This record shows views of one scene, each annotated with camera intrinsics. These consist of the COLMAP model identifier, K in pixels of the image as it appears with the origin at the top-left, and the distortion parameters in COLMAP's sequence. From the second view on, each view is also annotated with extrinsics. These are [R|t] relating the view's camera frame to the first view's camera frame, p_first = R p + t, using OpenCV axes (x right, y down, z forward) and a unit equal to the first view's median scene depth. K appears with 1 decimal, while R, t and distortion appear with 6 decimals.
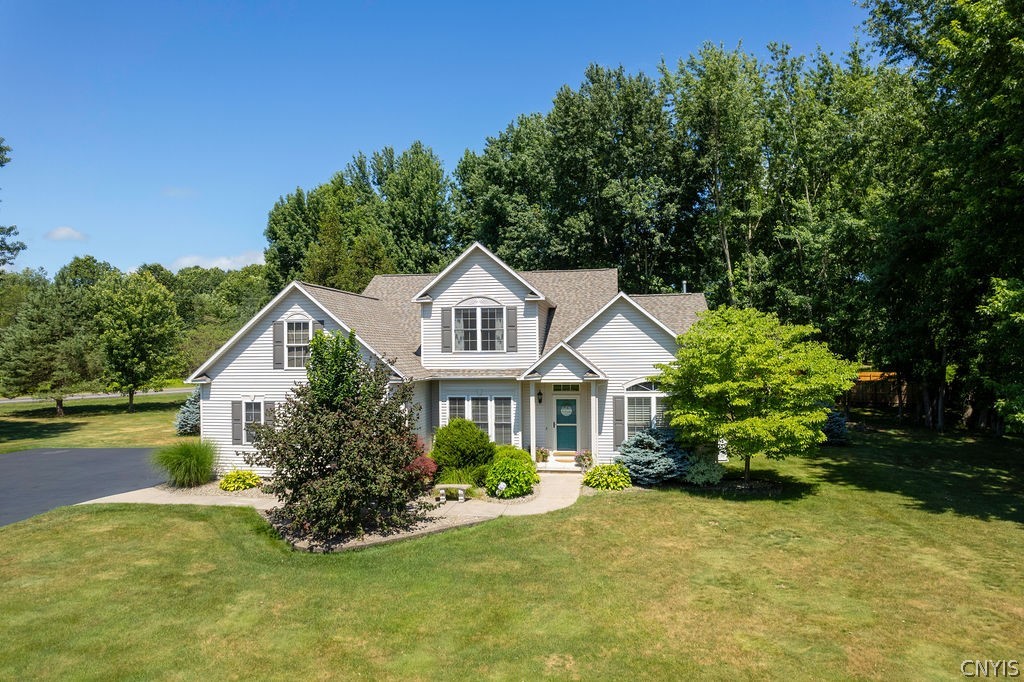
lens RADIAL K [[647.8, 0, 525.2], [0, 647.8, 344.2], [0, 0, 1]] dist [-0.061906, 0.063358]
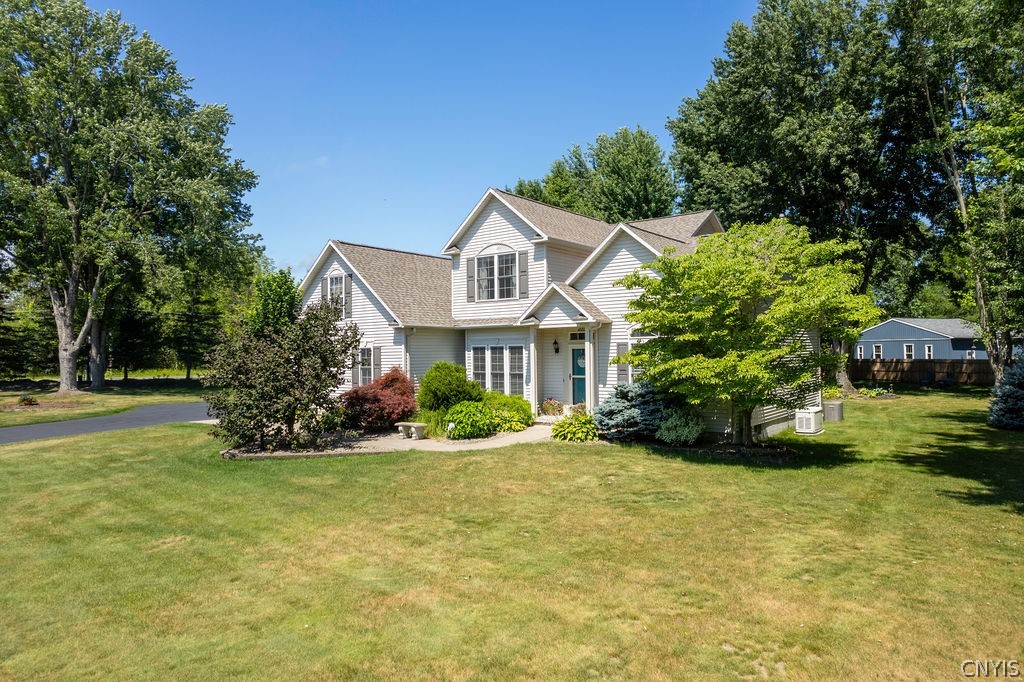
lens RADIAL K [[647.8, 0, 525.2], [0, 647.8, 344.2], [0, 0, 1]] dist [-0.061906, 0.063358]
pose [[0.872013, -0.007246, -0.489428, 0.449599], [0.007700, 0.999970, -0.001086, 0.080697], [0.489422, -0.002822, 0.872043, 0.169563]]
